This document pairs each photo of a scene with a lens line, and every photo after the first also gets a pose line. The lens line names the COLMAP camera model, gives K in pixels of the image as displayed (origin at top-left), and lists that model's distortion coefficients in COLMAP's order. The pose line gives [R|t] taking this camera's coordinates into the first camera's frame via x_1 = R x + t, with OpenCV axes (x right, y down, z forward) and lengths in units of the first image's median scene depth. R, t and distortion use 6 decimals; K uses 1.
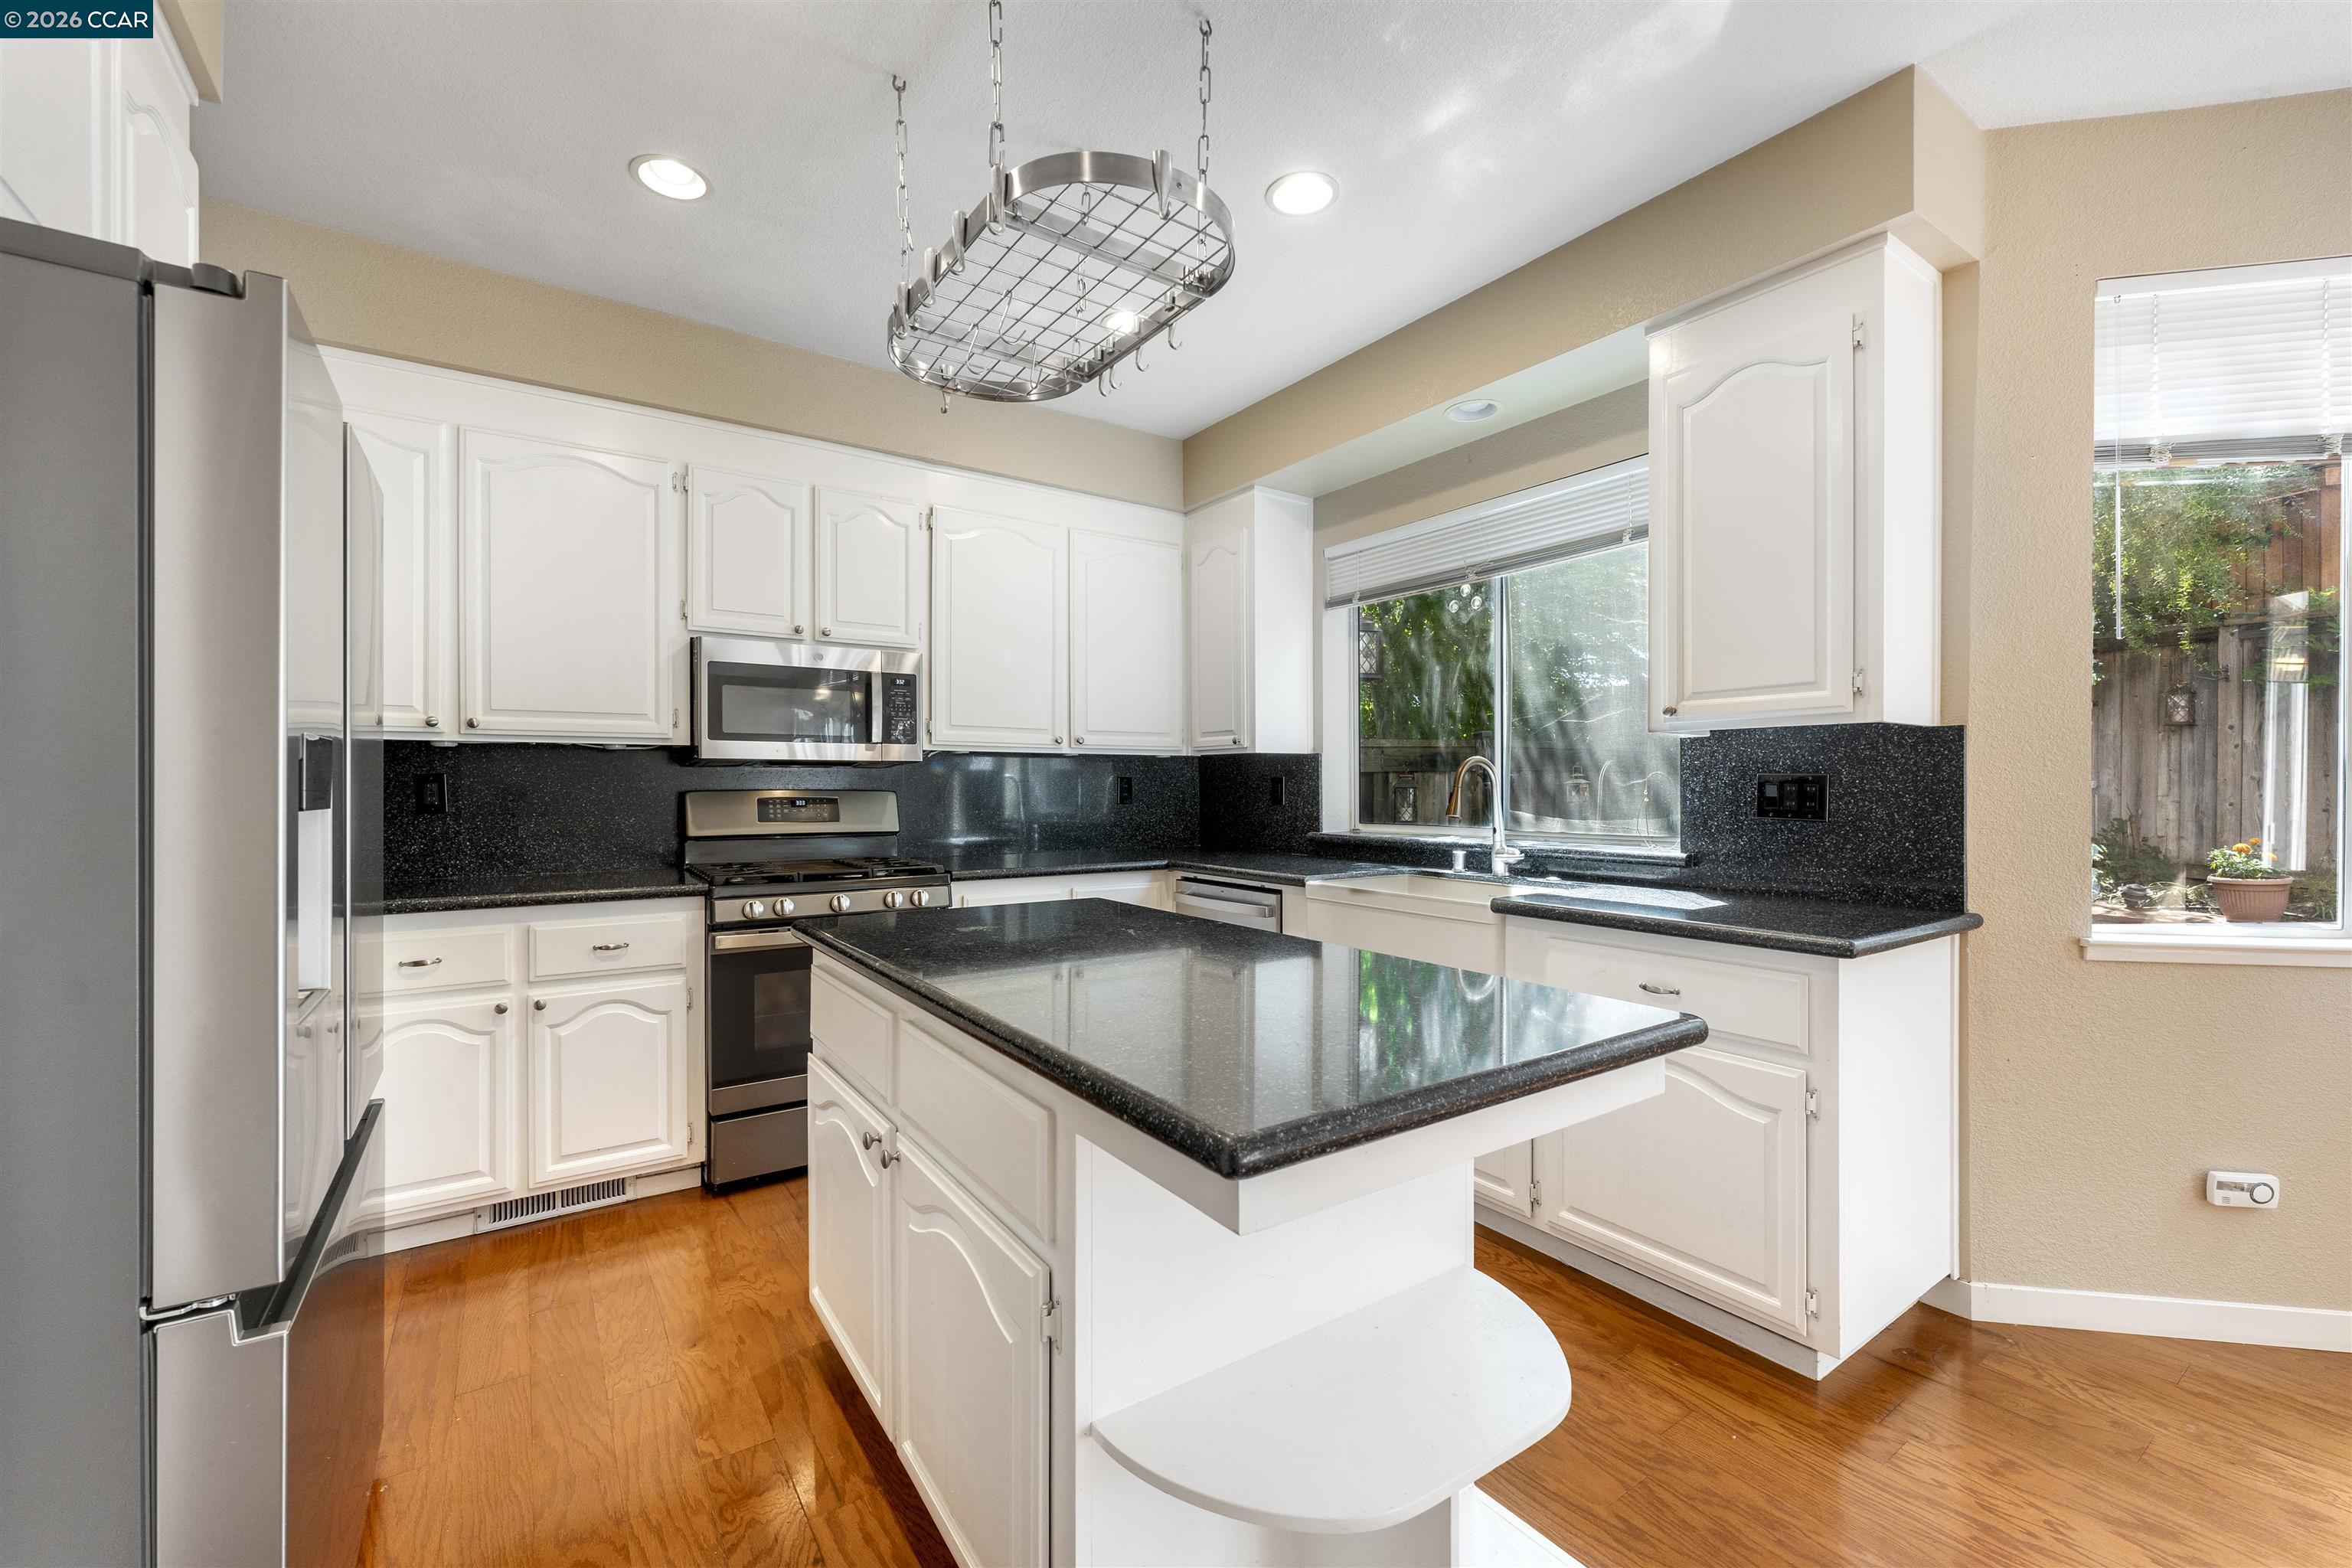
lens RADIAL K [[973.5, 0, 1176.0], [0, 973.5, 784.0], [0, 0, 1]] dist [-0.000885, -0.000134]
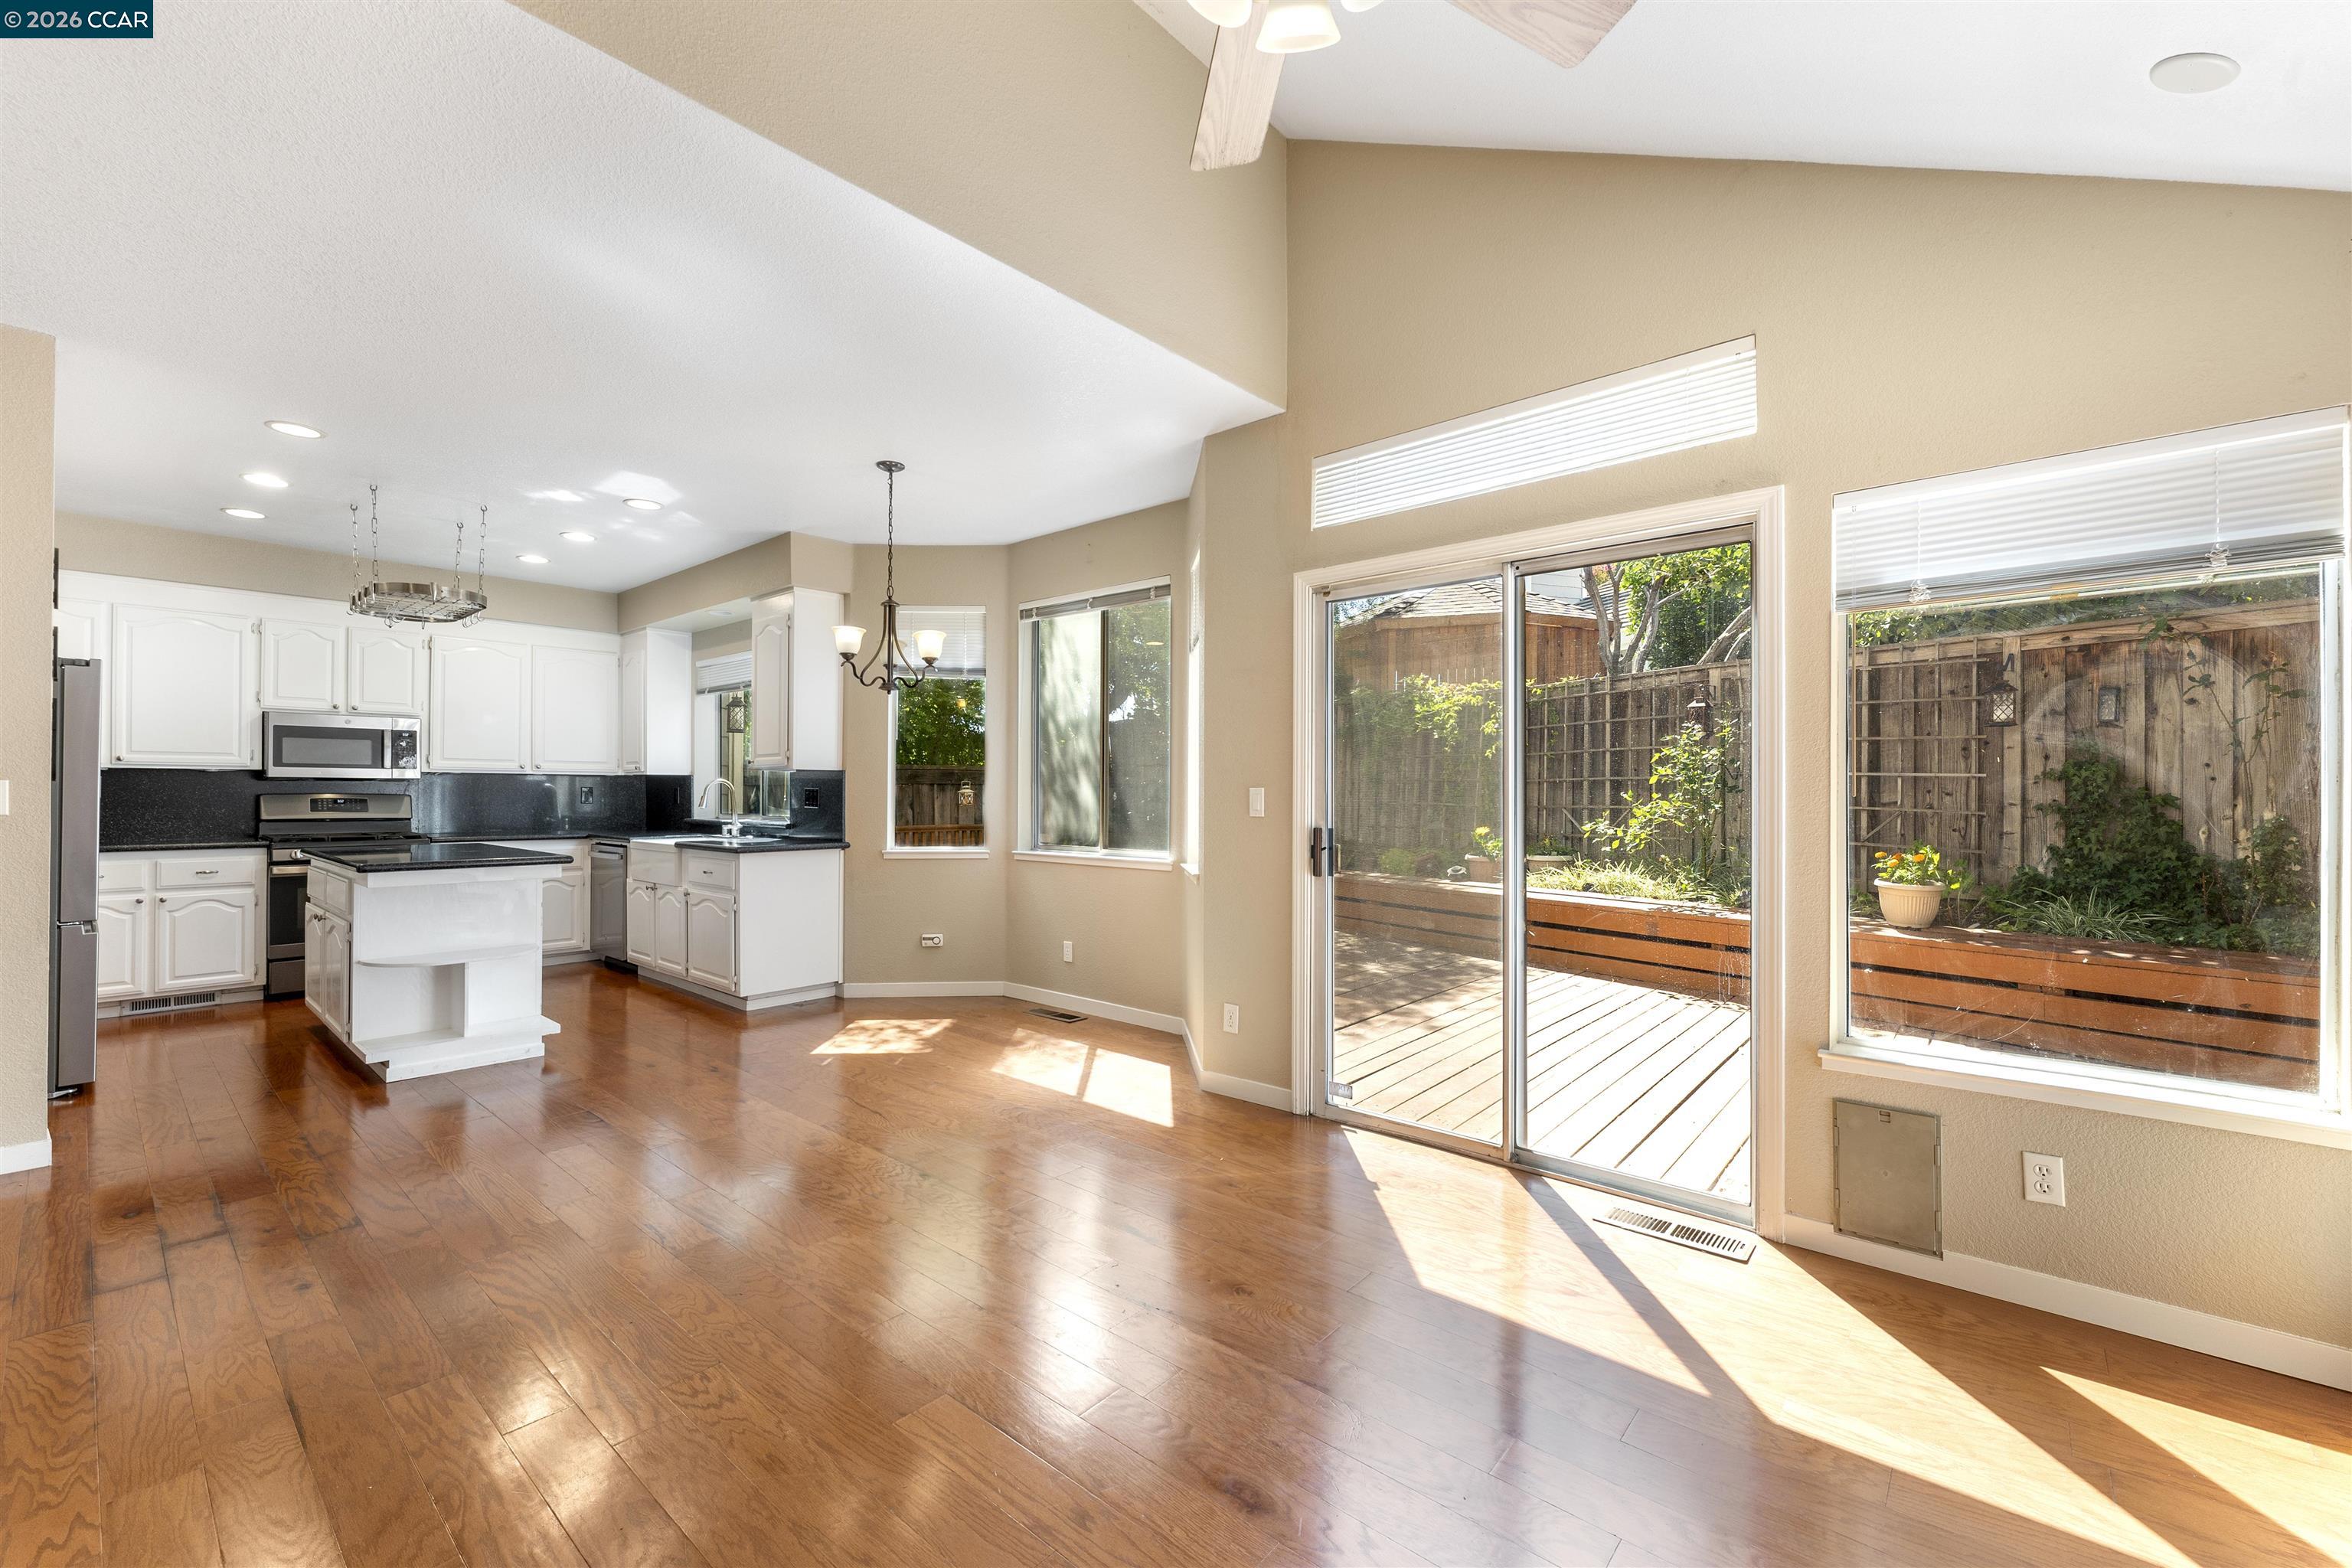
lens RADIAL K [[944.2, 0, 1166.9], [0, 944.2, 784.9], [0, 0, 1]] dist [0.001218, 0.000346]
pose [[0.966240, 0.005956, 0.257575, 0.705202], [-0.003968, 0.999958, -0.008236, -0.002296], [-0.257613, 0.006935, 0.966223, -1.187626]]
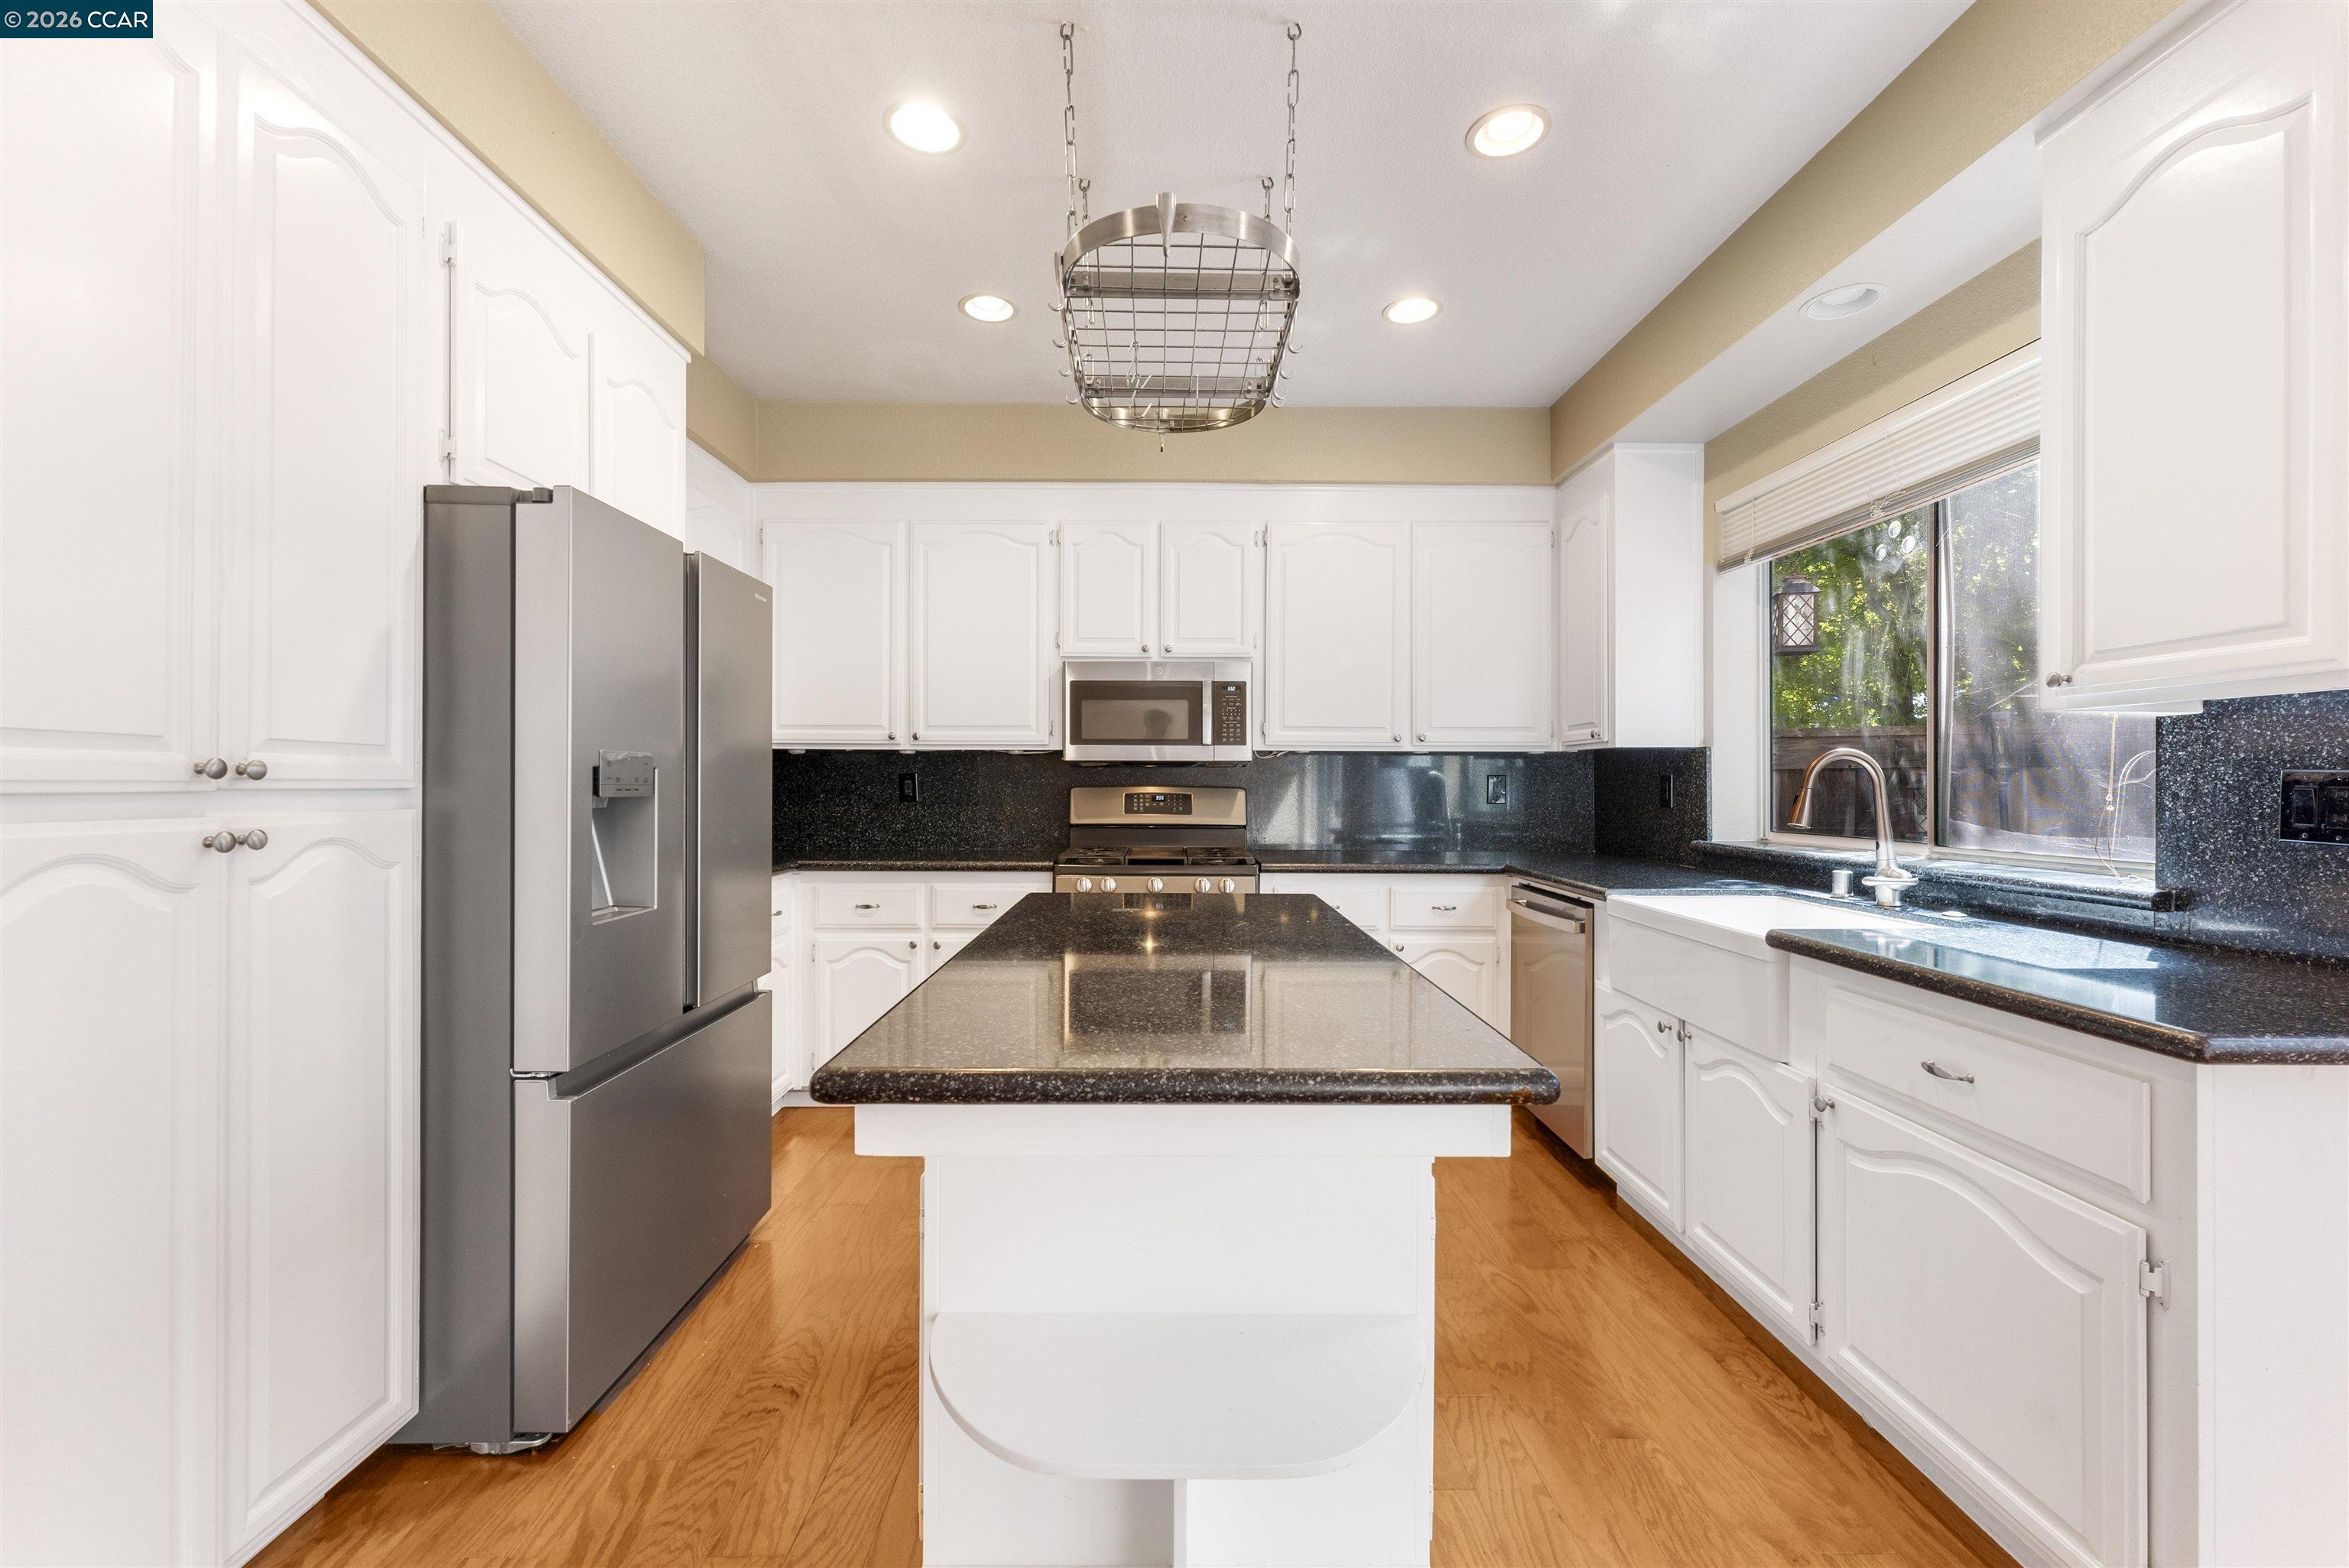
lens RADIAL K [[963.8, 0, 1153.1], [0, 963.8, 780.1], [0, 0, 1]] dist [-0.000226, -0.000009]
pose [[0.825130, 0.002520, -0.564937, 0.285856], [-0.002947, 0.999996, 0.000156, -0.001771], [0.564935, 0.001536, 0.825134, 0.058171]]
